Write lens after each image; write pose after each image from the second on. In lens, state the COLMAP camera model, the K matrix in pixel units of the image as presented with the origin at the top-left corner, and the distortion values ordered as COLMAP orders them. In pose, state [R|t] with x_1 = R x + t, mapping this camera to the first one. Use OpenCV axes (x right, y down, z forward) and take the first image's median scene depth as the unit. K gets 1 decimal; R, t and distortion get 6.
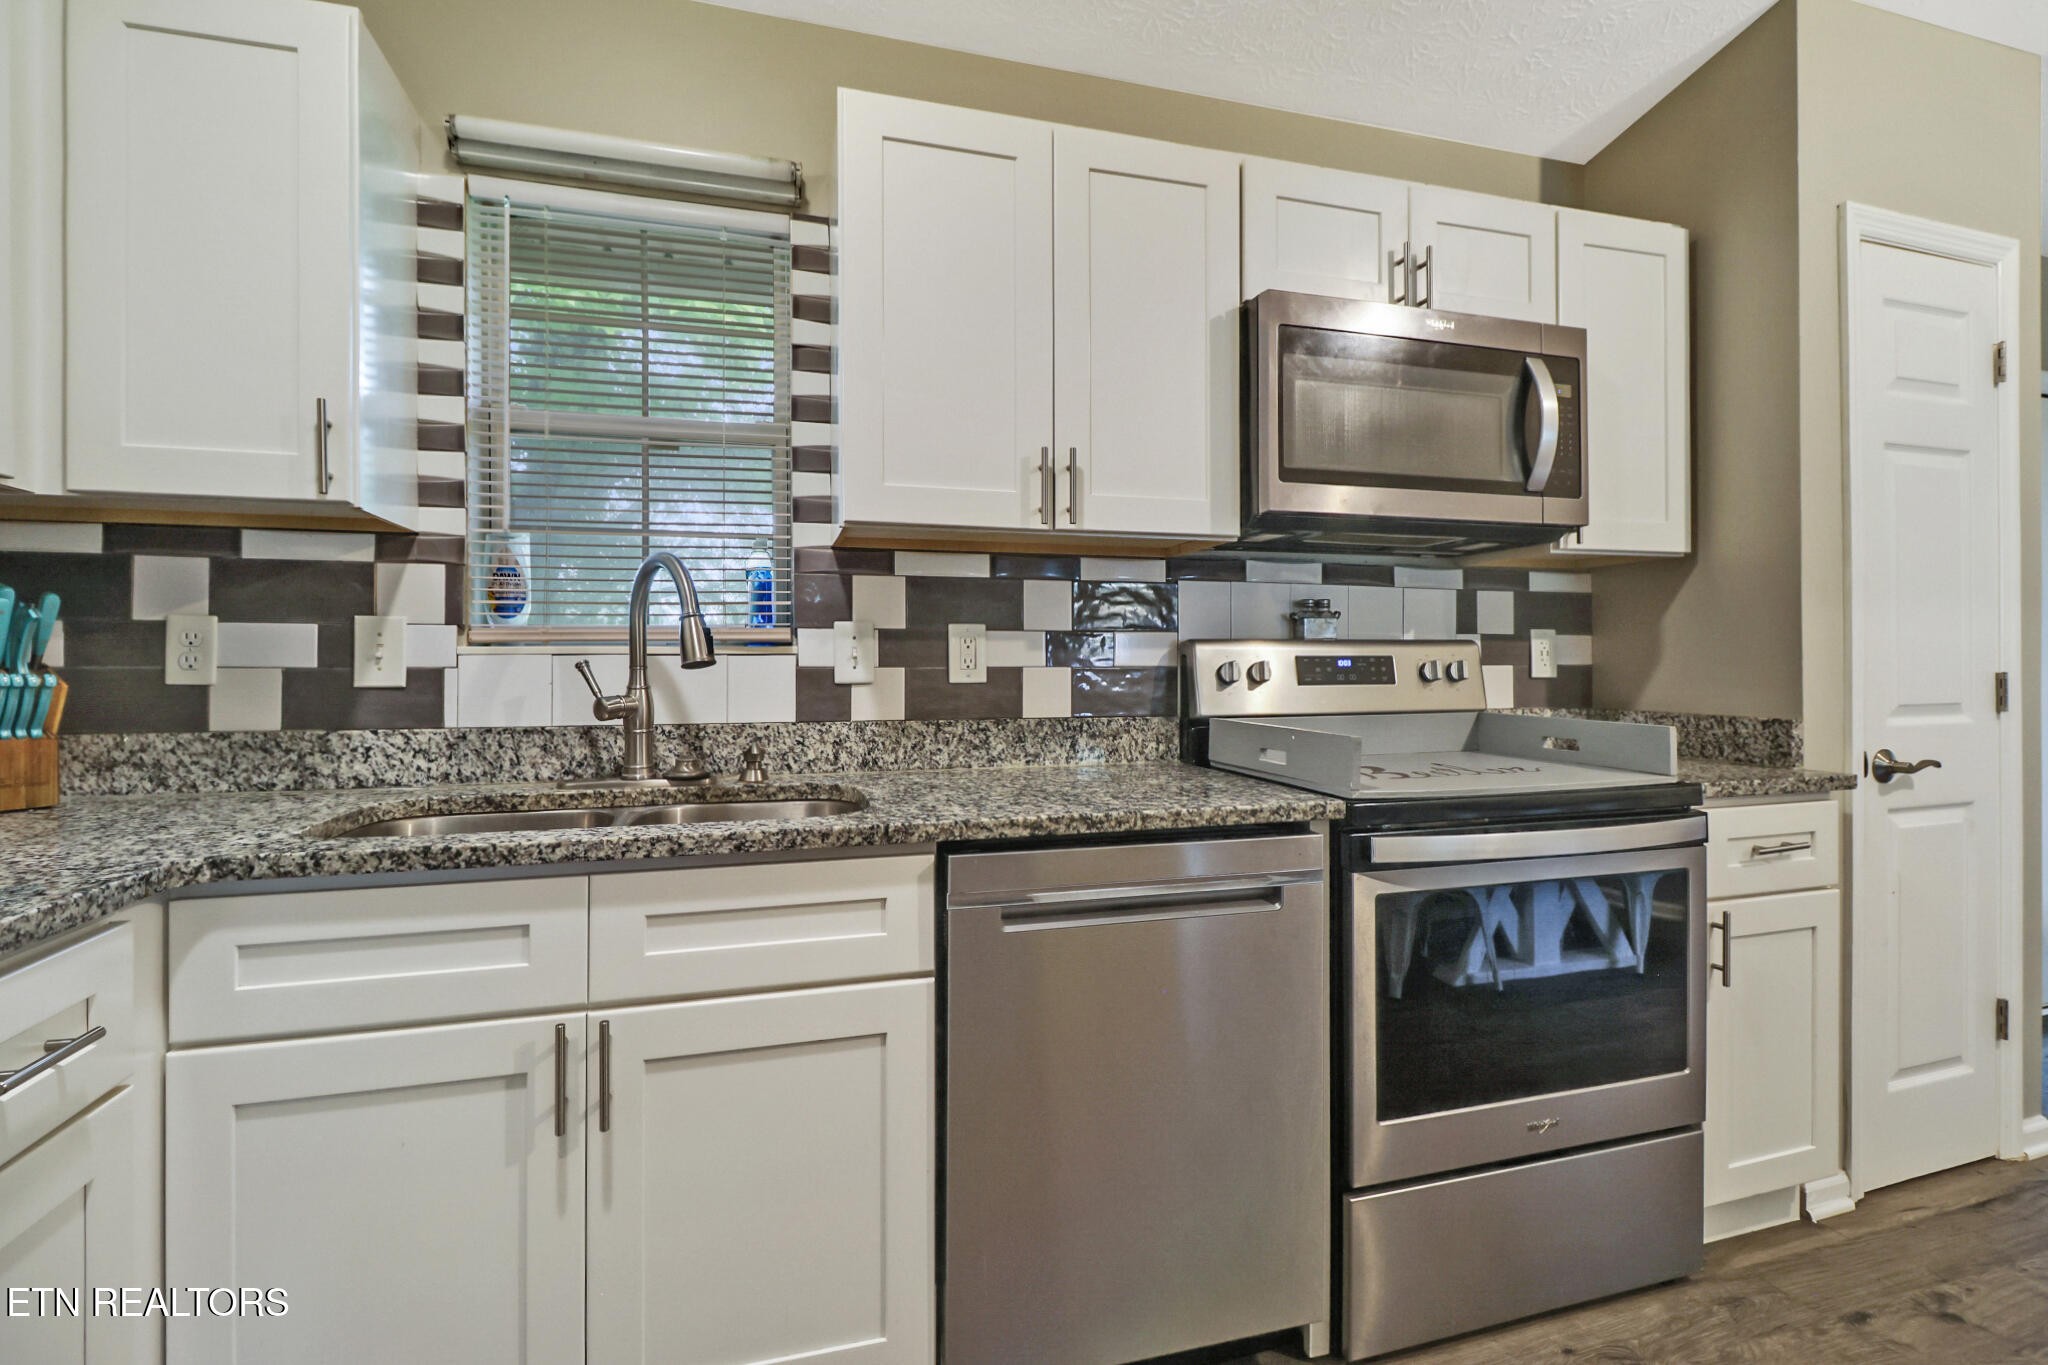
lens RADIAL K [[945.8, 0, 1030.5], [0, 945.8, 665.0], [0, 0, 1]] dist [-0.004831, -0.006078]
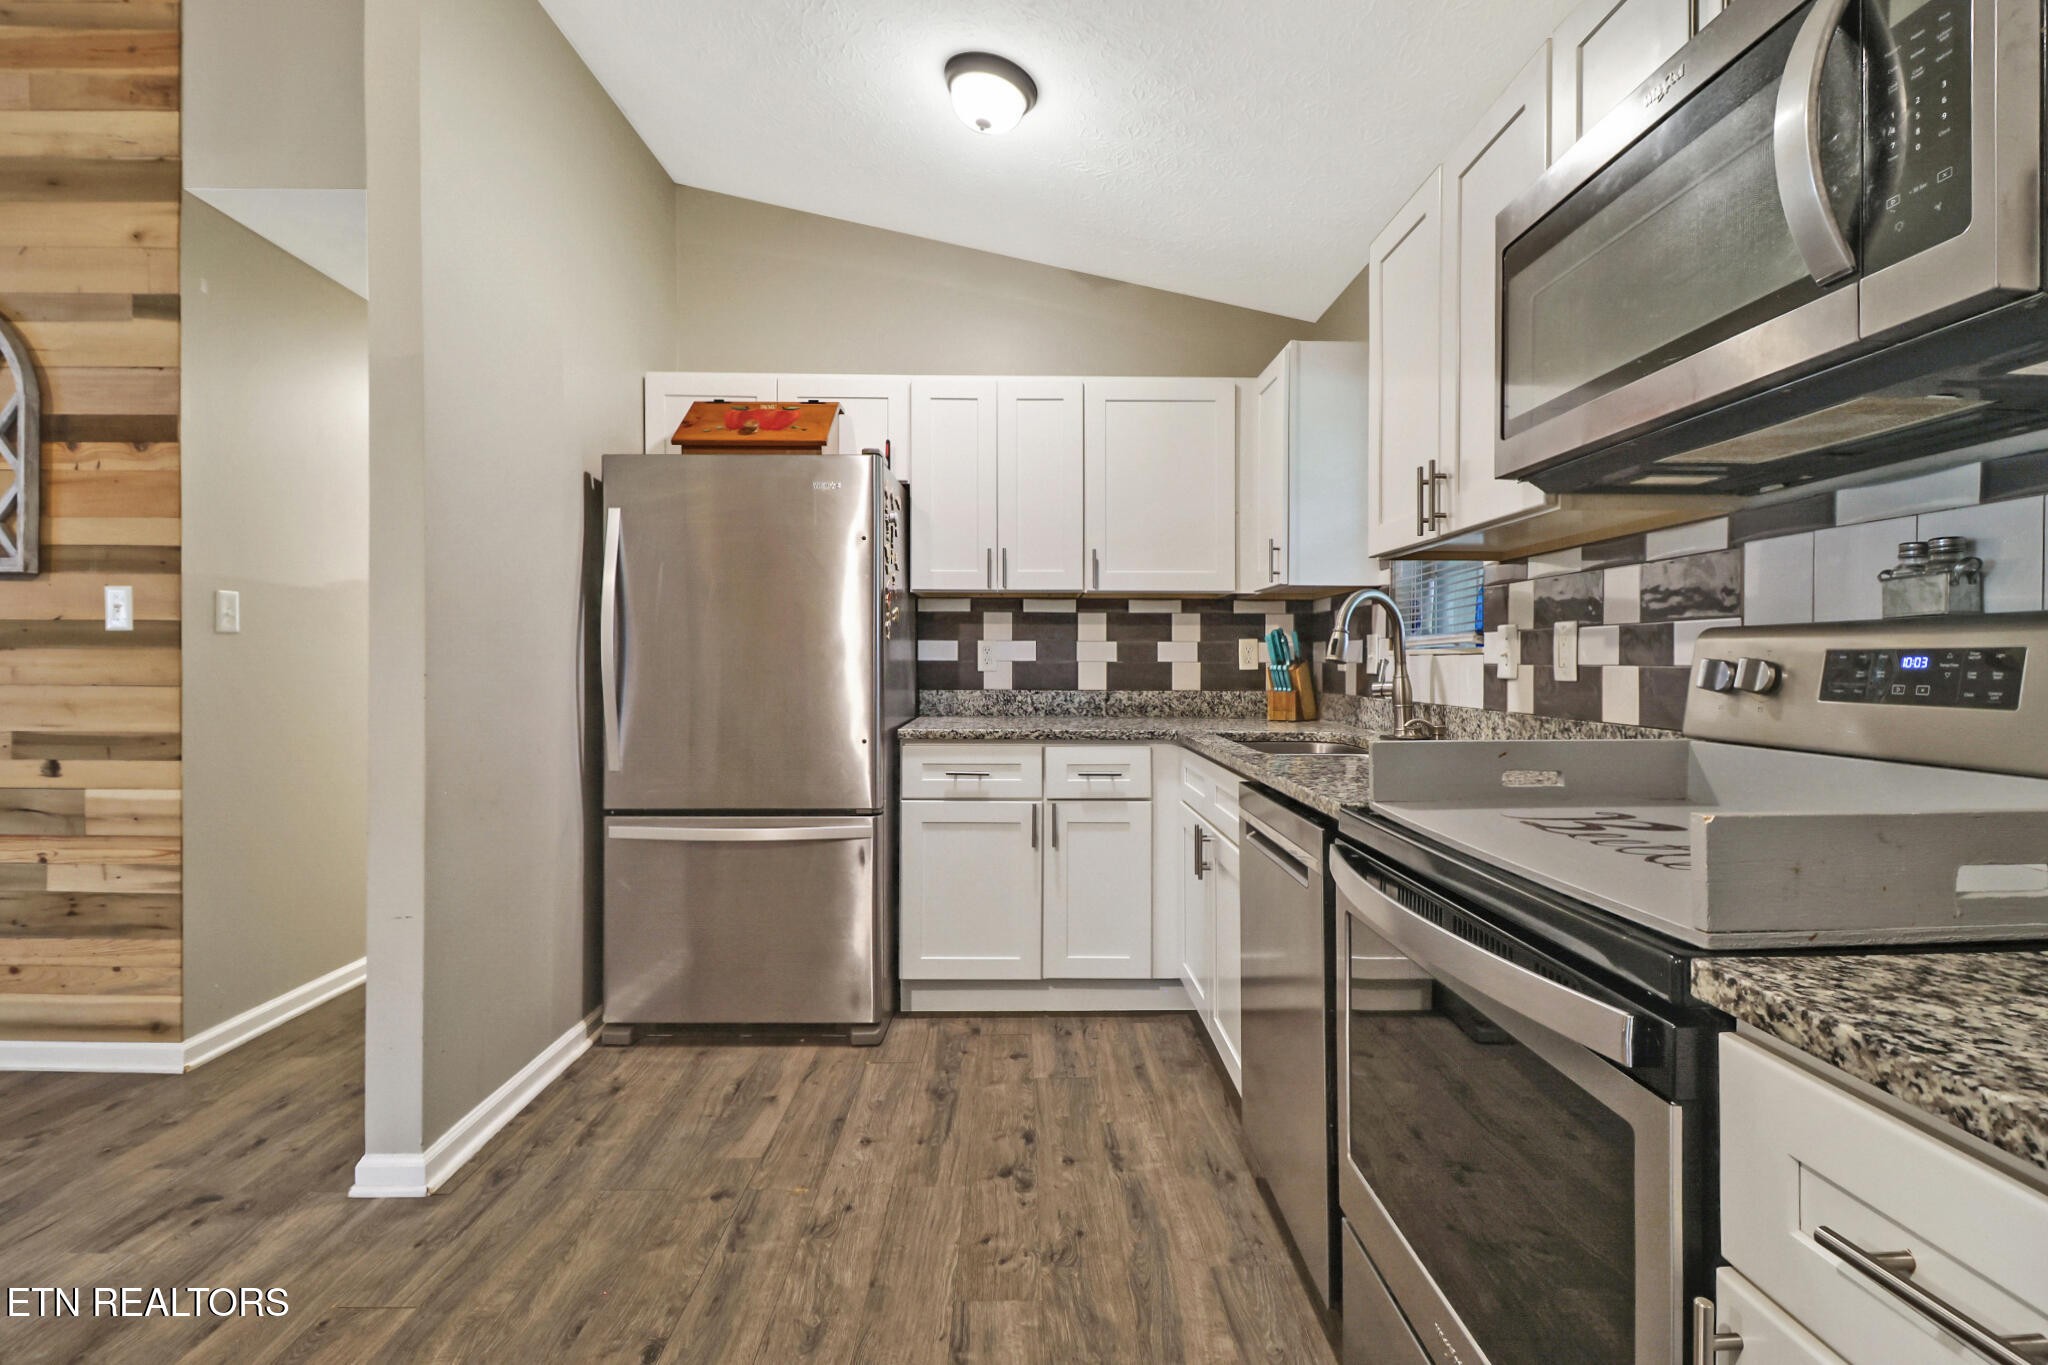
lens RADIAL K [[945.8, 0, 1043.4], [0, 945.8, 670.0], [0, 0, 1]] dist [-0.004831, -0.006078]
pose [[-0.263896, 0.009838, -0.964501, 1.071549], [-0.002714, 0.999936, 0.010942, -0.002344], [0.964547, 0.005506, -0.263853, 0.761517]]
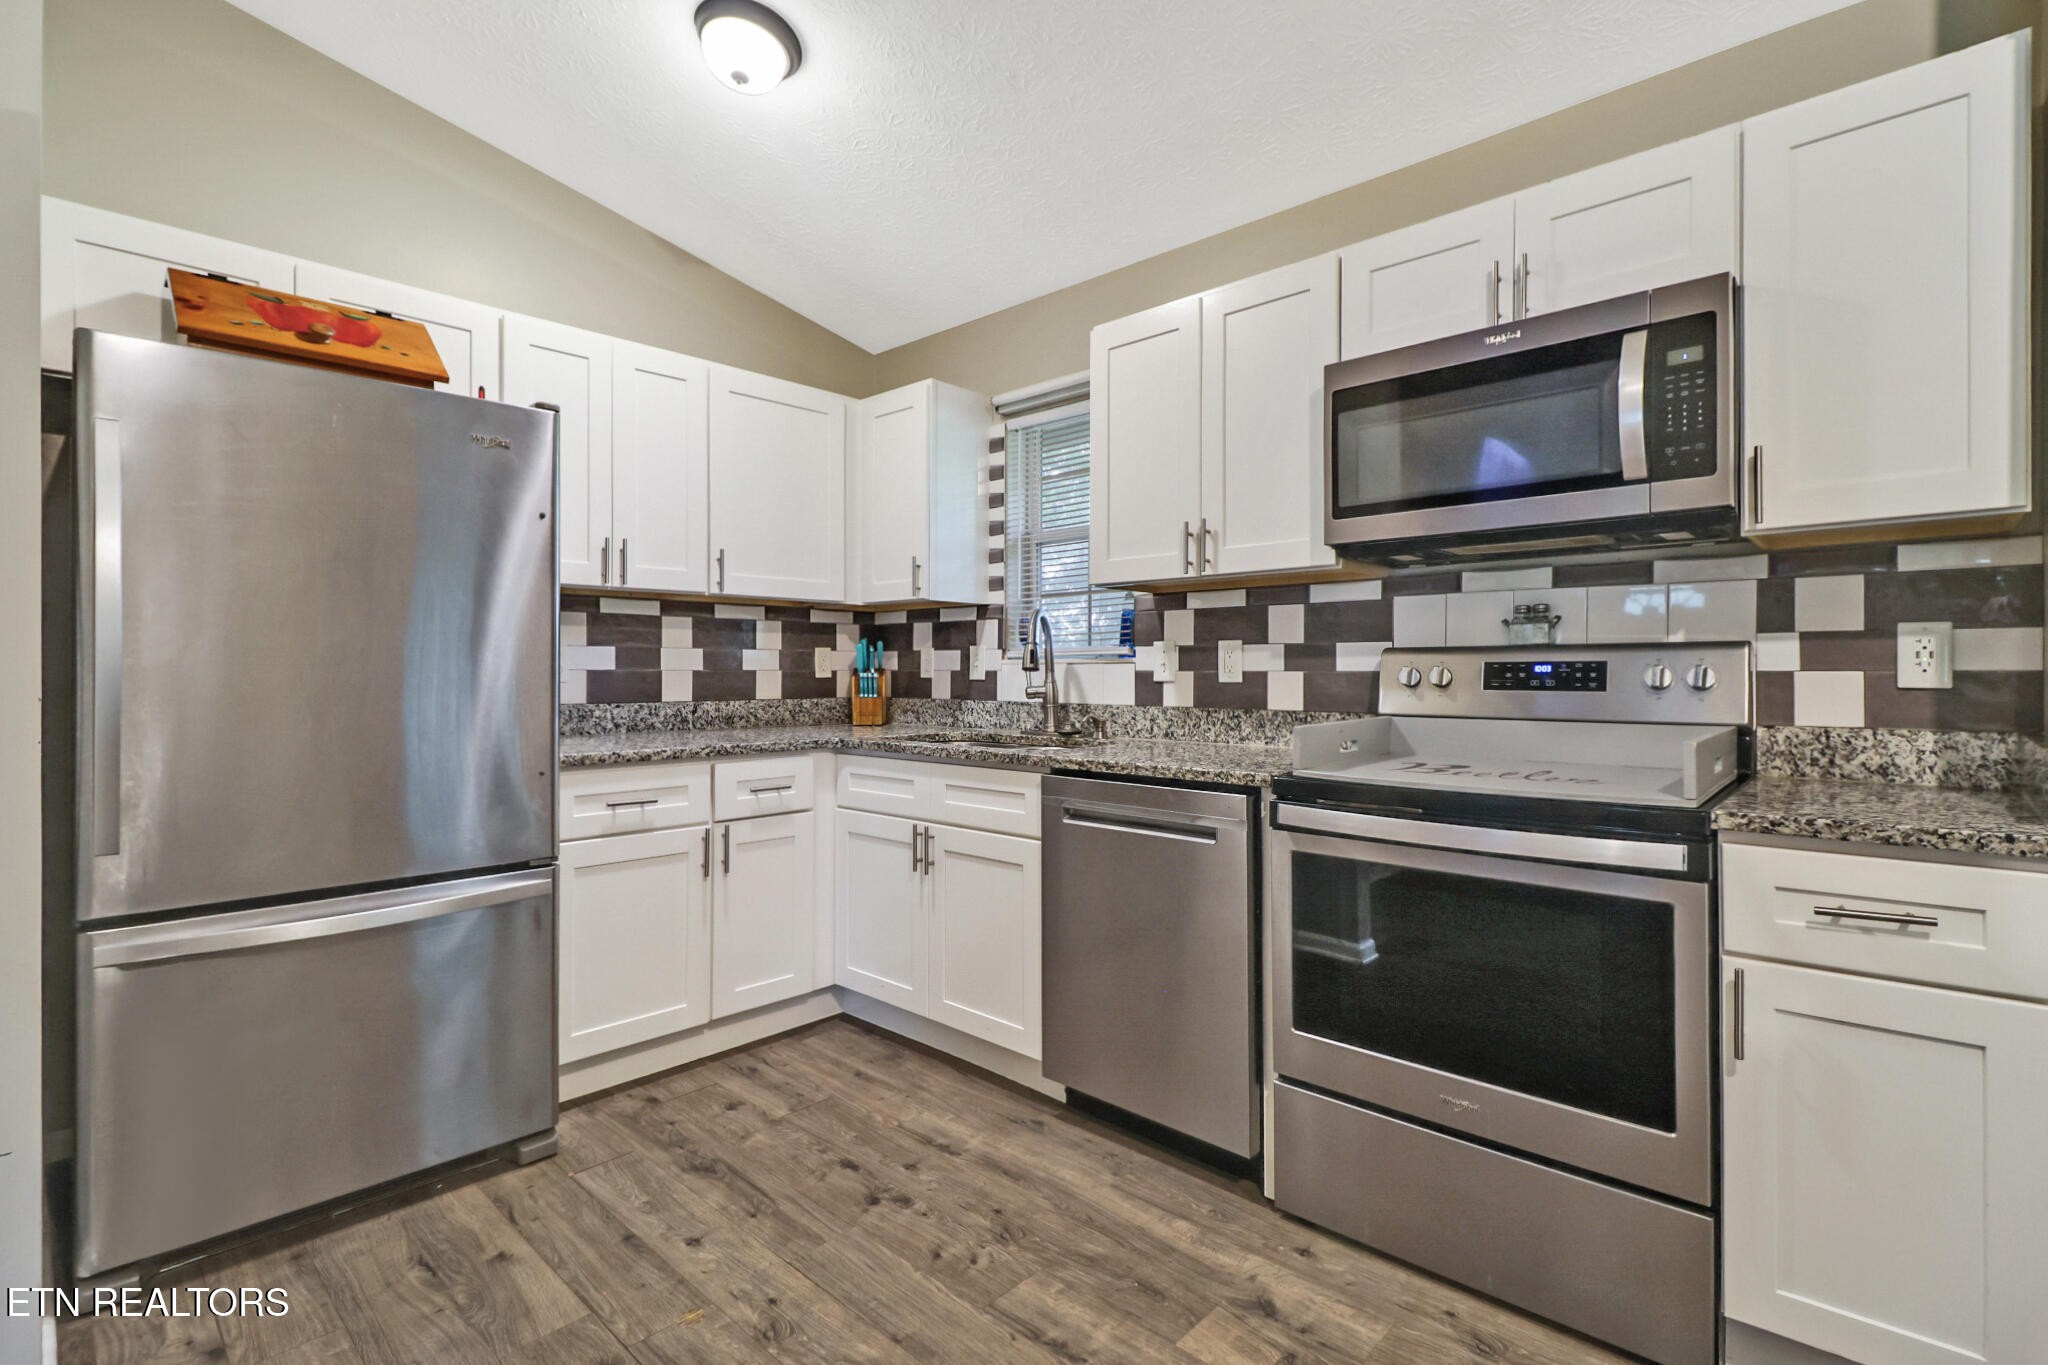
lens RADIAL K [[945.8, 0, 1036.2], [0, 945.8, 673.2], [0, 0, 1]] dist [-0.004831, -0.006078]
pose [[0.507532, 0.004283, -0.861622, 1.031865], [-0.000033, 0.999988, 0.004951, -0.002168], [0.861633, -0.002485, 0.507526, 0.043426]]
